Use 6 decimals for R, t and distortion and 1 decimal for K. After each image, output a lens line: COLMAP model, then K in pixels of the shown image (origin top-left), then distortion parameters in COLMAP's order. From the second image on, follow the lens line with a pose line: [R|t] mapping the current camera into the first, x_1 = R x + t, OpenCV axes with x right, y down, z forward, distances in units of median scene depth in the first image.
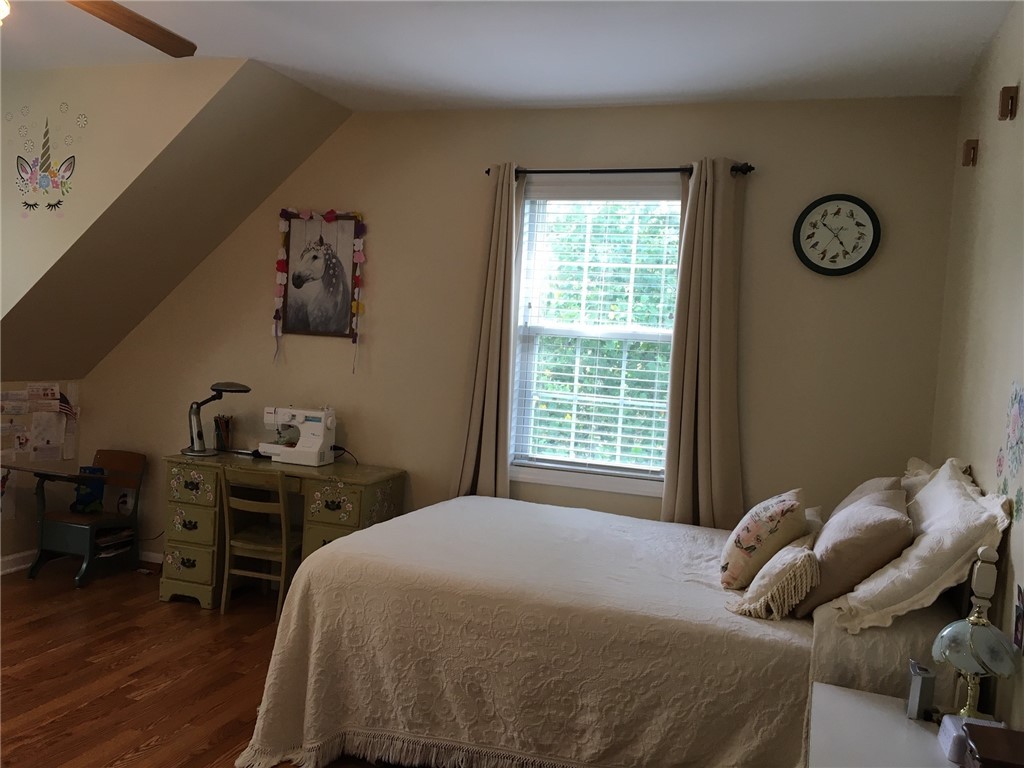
lens RADIAL K [[870.3, 0, 513.0], [0, 870.3, 384.3], [0, 0, 1]] dist [0.086984, -0.118834]
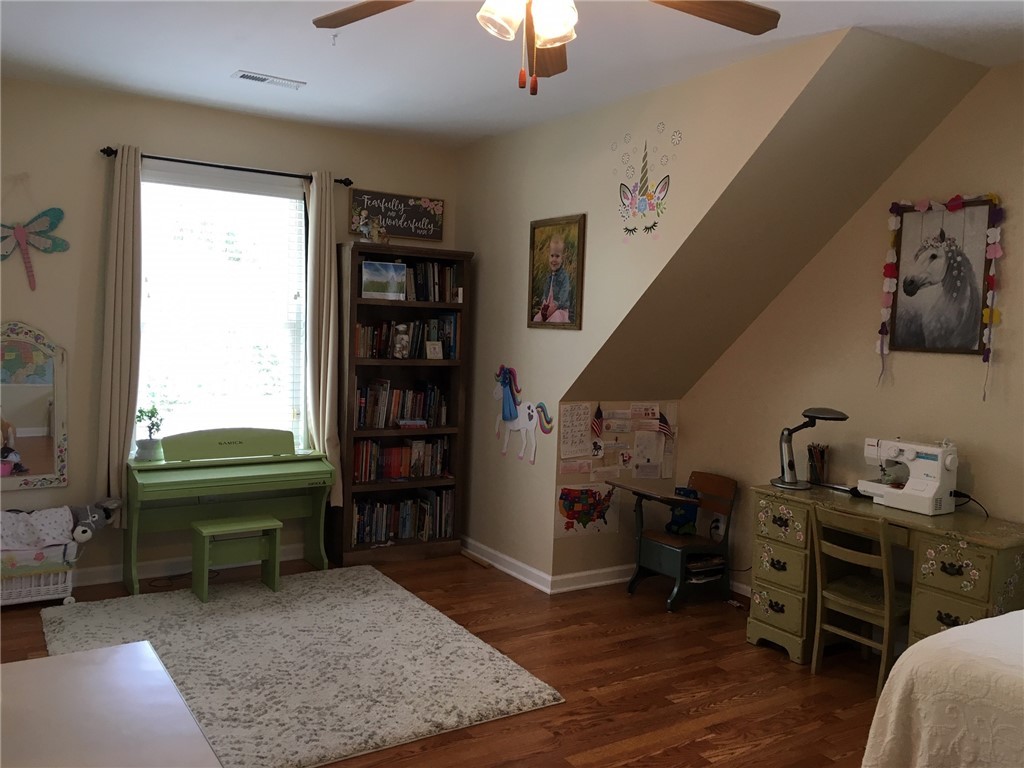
lens RADIAL K [[870.3, 0, 513.6], [0, 870.3, 385.6], [0, 0, 1]] dist [0.086984, -0.118834]
pose [[0.780724, 0.009595, -0.624803, -0.018016], [-0.018573, 0.999797, -0.007854, -0.012128], [0.624600, 0.017736, 0.780743, 0.124310]]
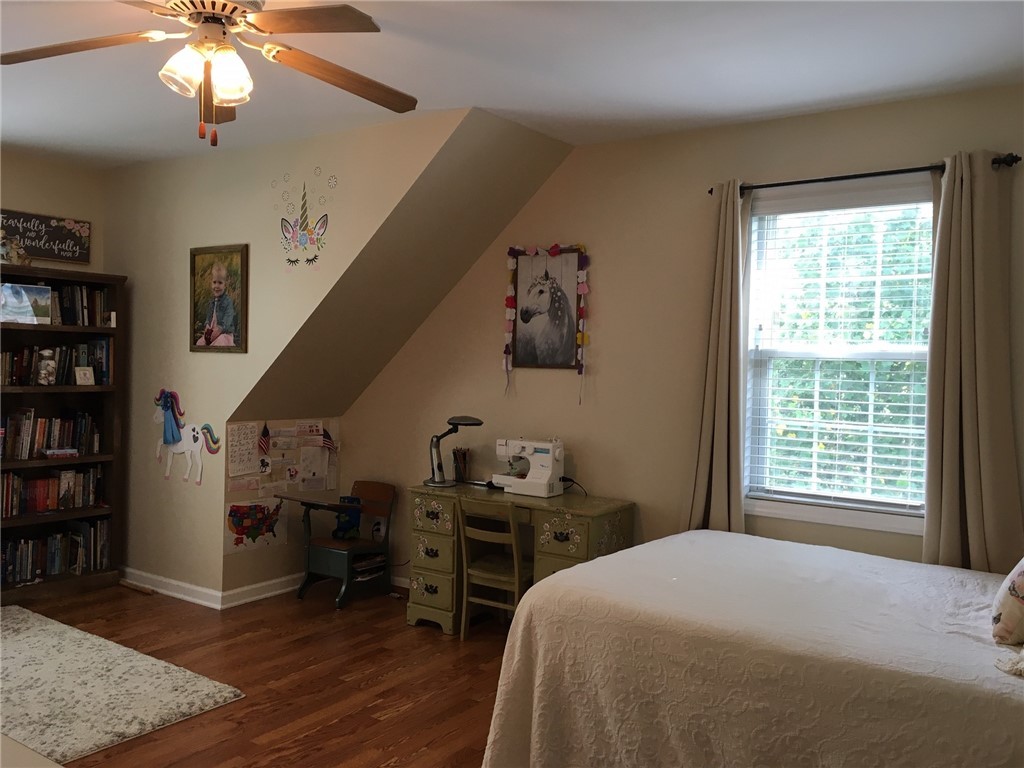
lens RADIAL K [[870.3, 0, 513.4], [0, 870.3, 384.0], [0, 0, 1]] dist [0.086984, -0.118834]
pose [[0.960298, -0.032246, -0.277105, 0.022340], [0.022246, 0.998985, -0.039157, 0.001561], [0.278087, 0.031438, 0.960041, 0.018869]]
